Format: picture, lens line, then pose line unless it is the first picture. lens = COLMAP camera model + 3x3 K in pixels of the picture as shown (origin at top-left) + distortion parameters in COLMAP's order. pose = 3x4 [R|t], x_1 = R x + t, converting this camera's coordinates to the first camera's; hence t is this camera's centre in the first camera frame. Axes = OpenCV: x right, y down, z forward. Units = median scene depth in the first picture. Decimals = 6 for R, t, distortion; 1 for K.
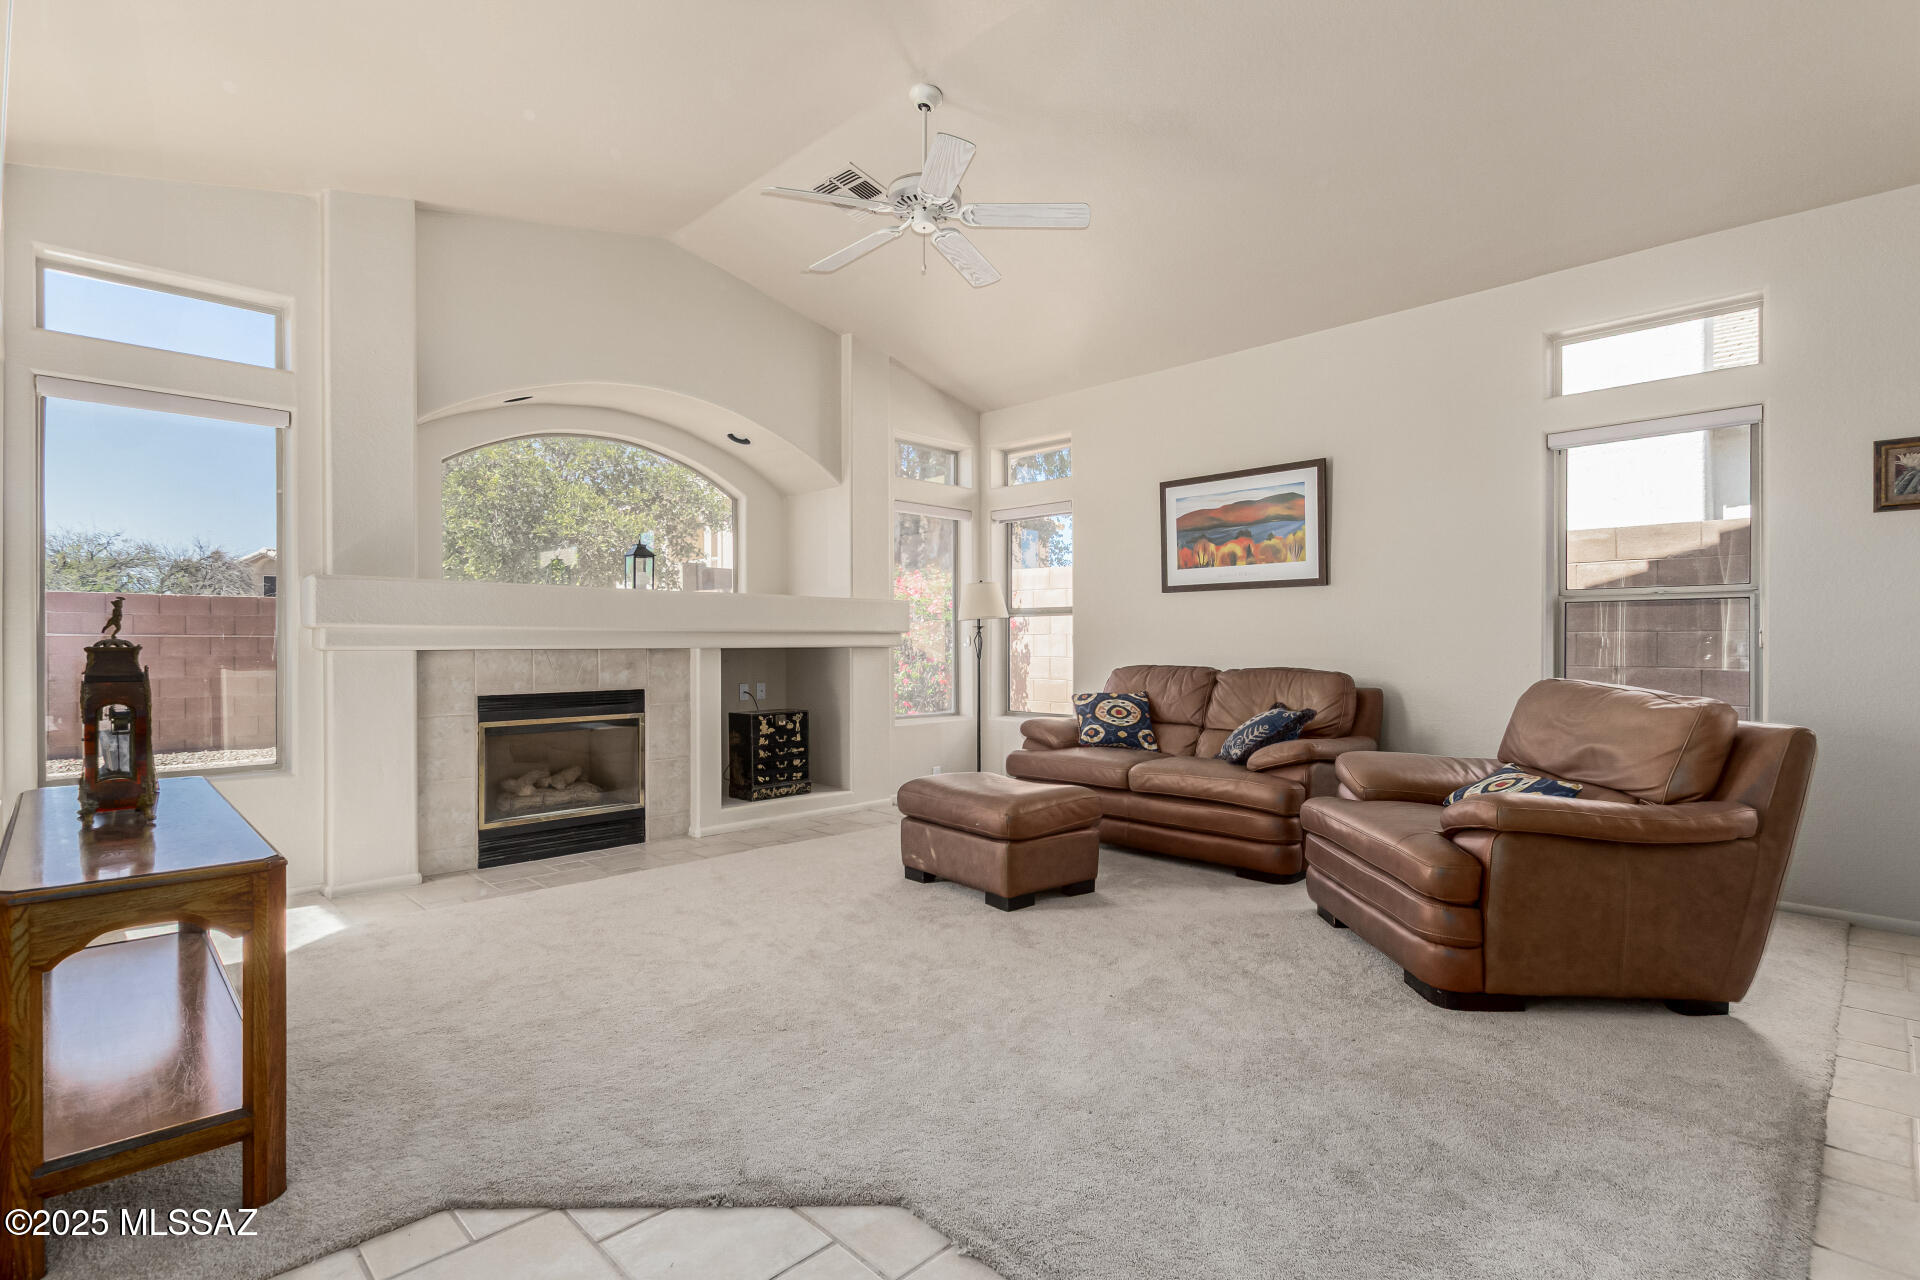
lens RADIAL K [[922.2, 0, 969.4], [0, 922.2, 653.6], [0, 0, 1]] dist [0.006811, -0.002714]
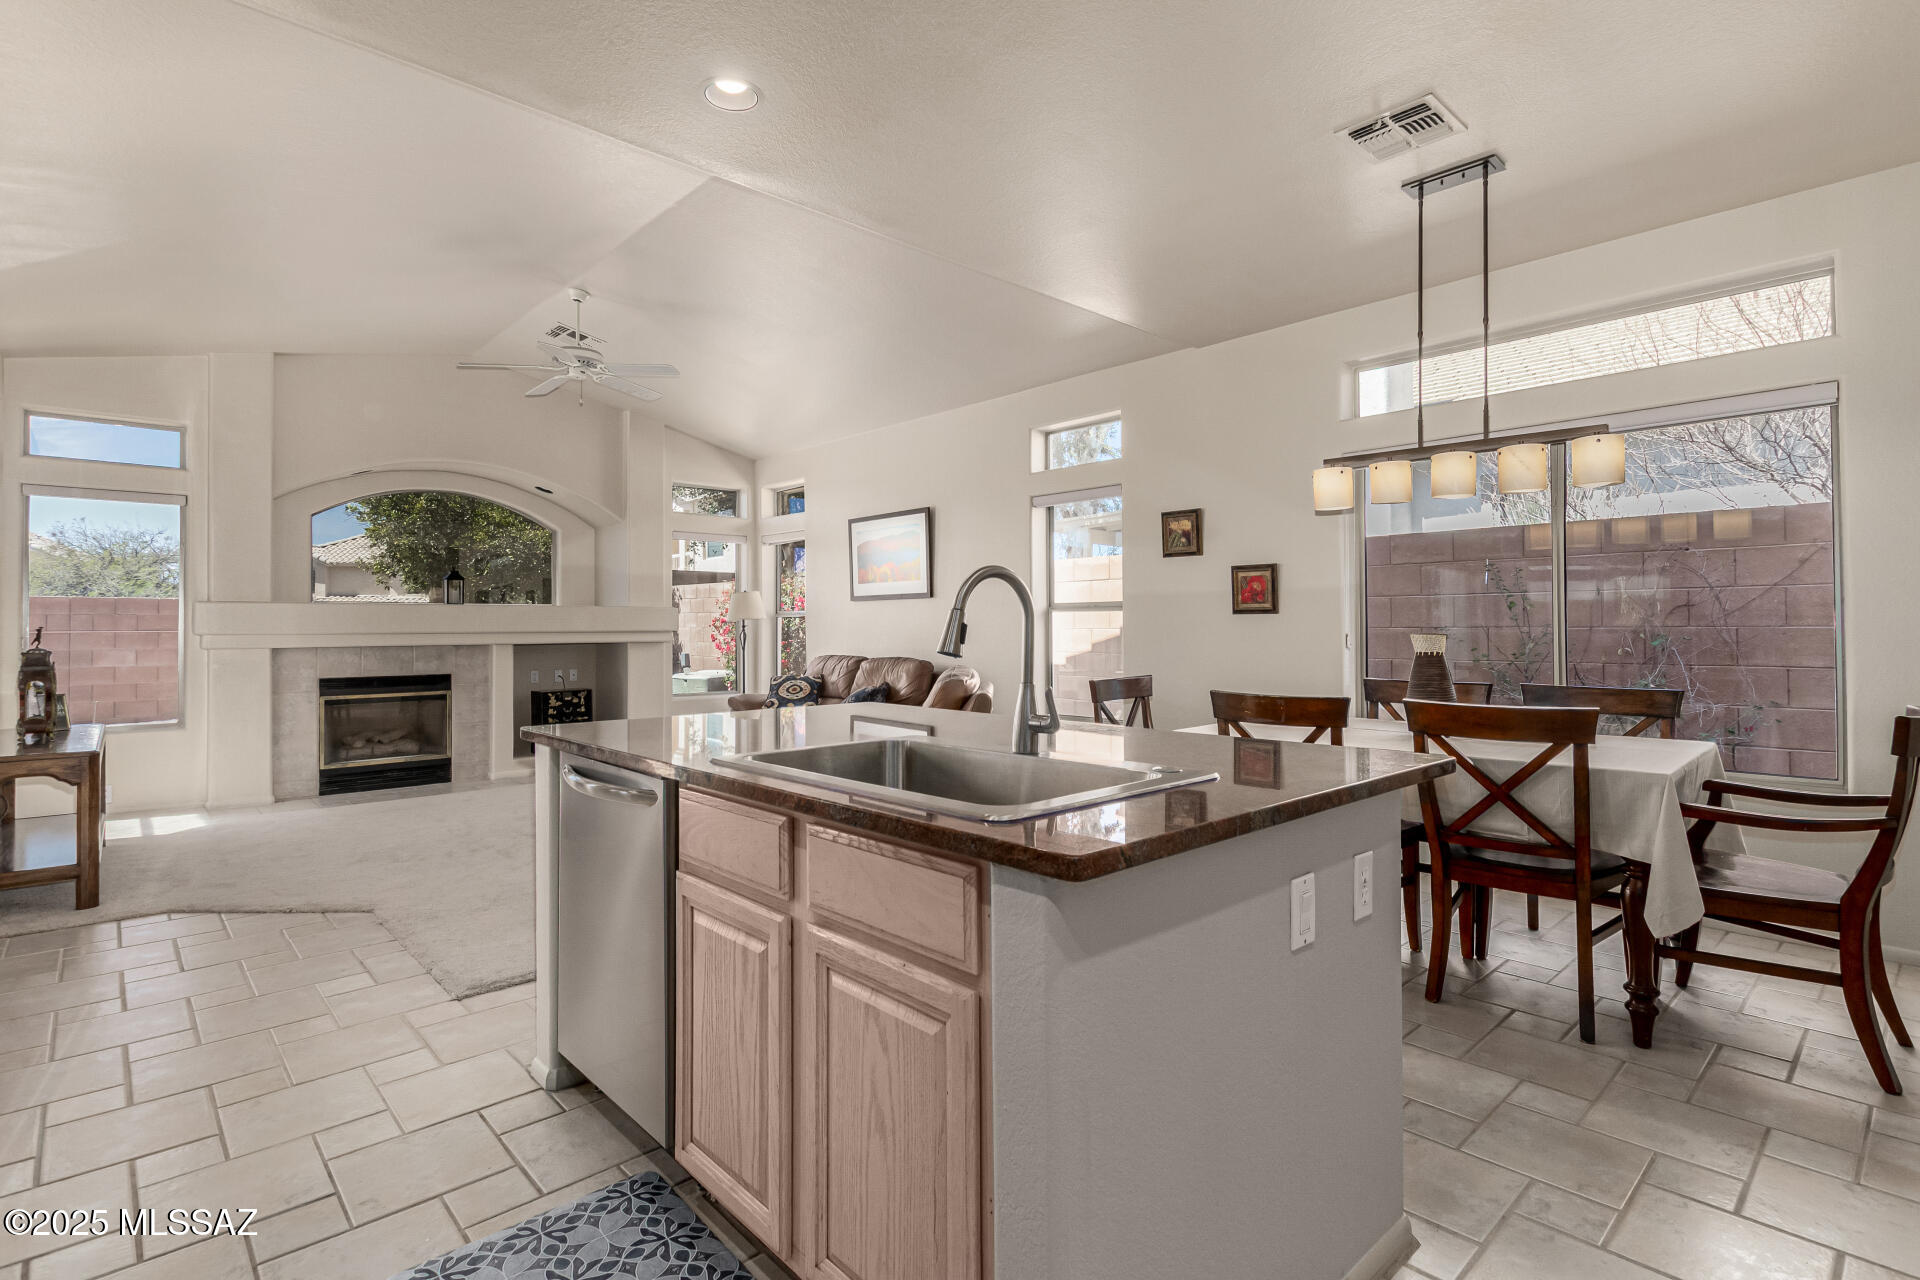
lens RADIAL K [[922.2, 0, 968.9], [0, 922.2, 625.5], [0, 0, 1]] dist [0.006811, -0.002714]
pose [[0.999489, -0.005362, -0.031498, 0.496383], [0.004919, 0.999888, -0.014118, -0.012156], [0.031570, 0.013956, 0.999404, -0.402367]]
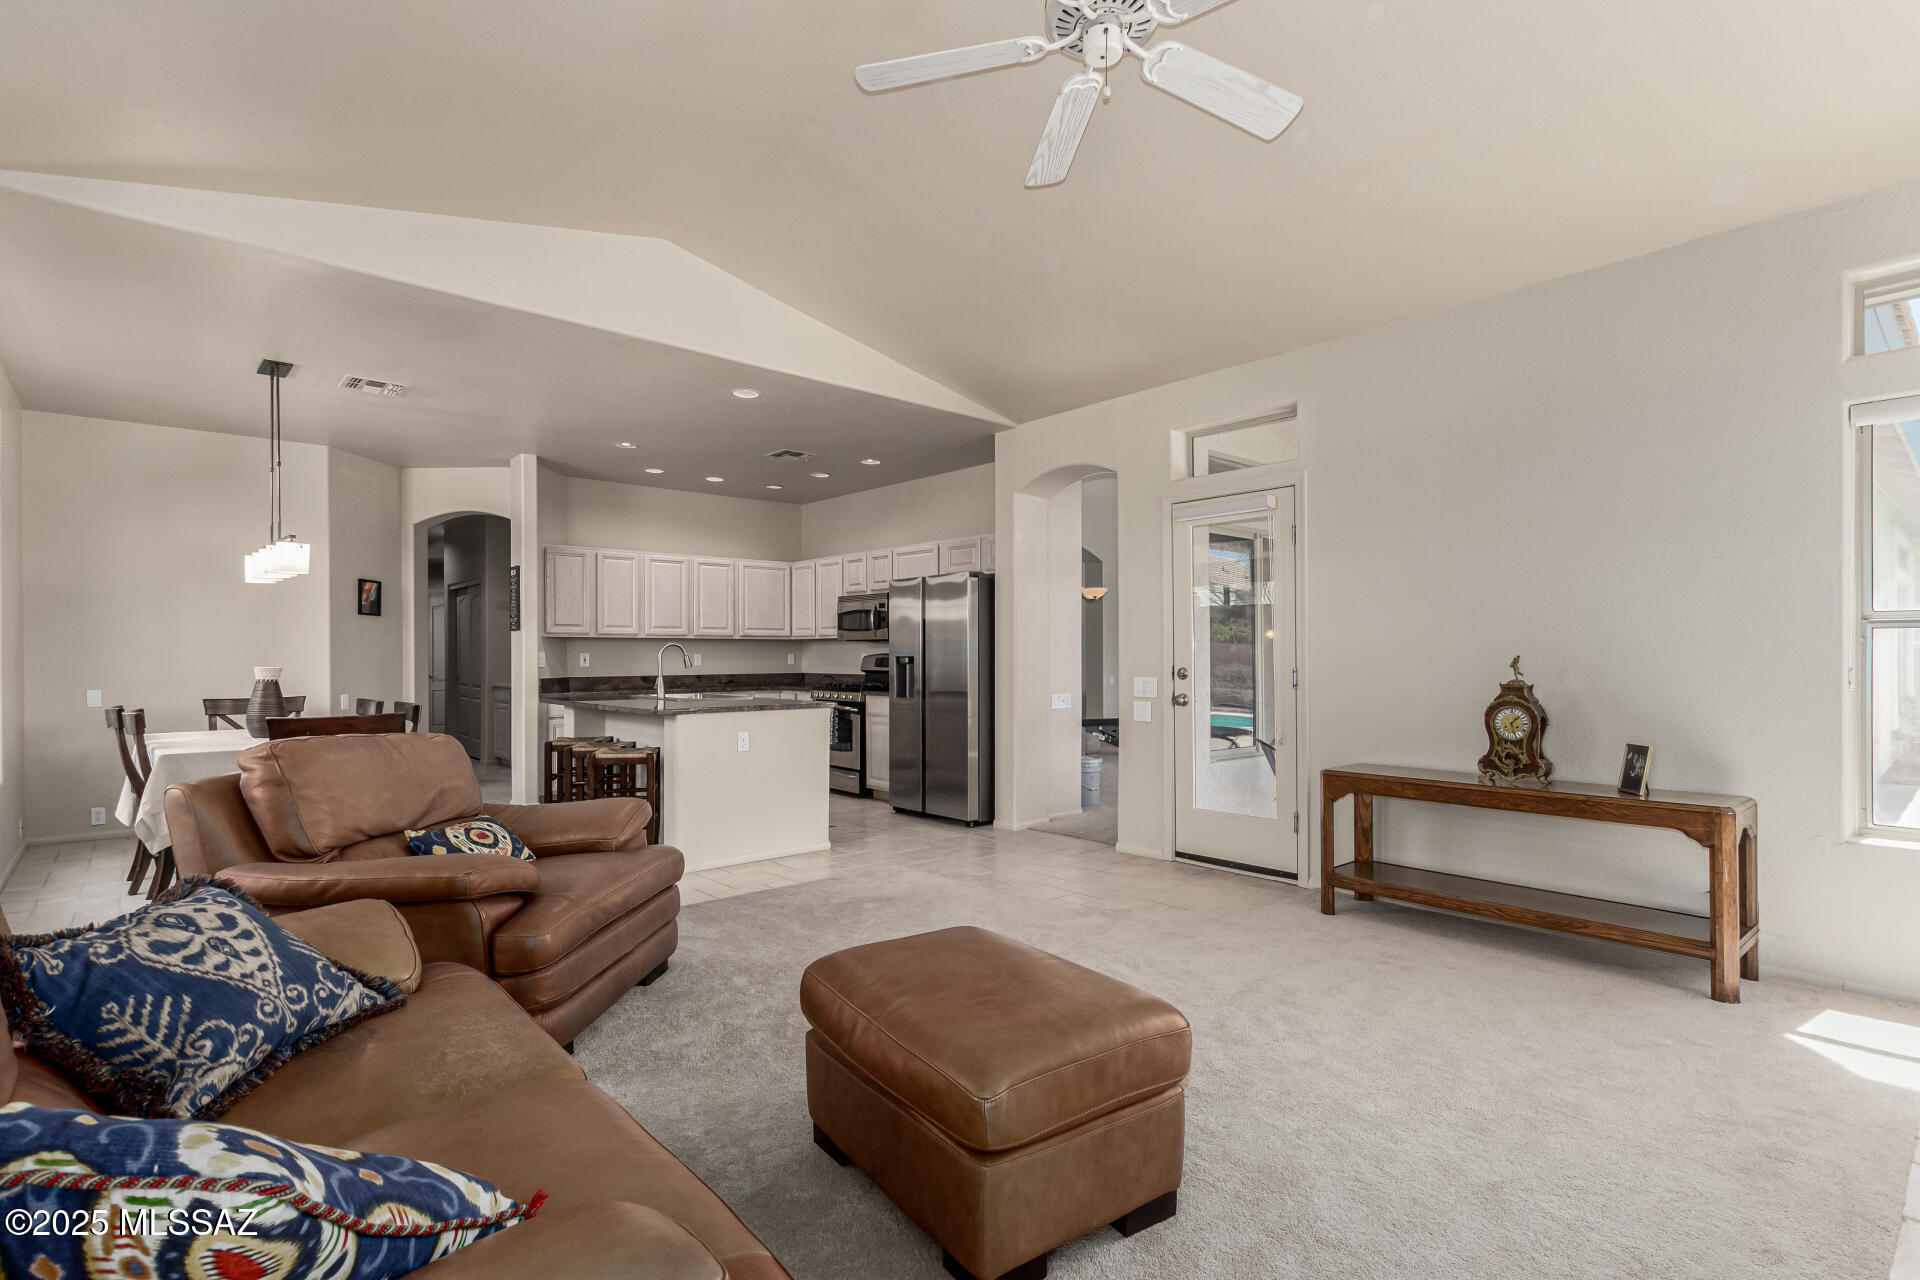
lens RADIAL K [[922.2, 0, 974.3], [0, 922.2, 654.1], [0, 0, 1]] dist [0.006811, -0.002714]
pose [[-0.998601, 0.001507, 0.052862, 0.000167], [0.001973, 0.999960, 0.008758, -0.036790], [-0.052847, 0.008850, -0.998563, 1.243284]]
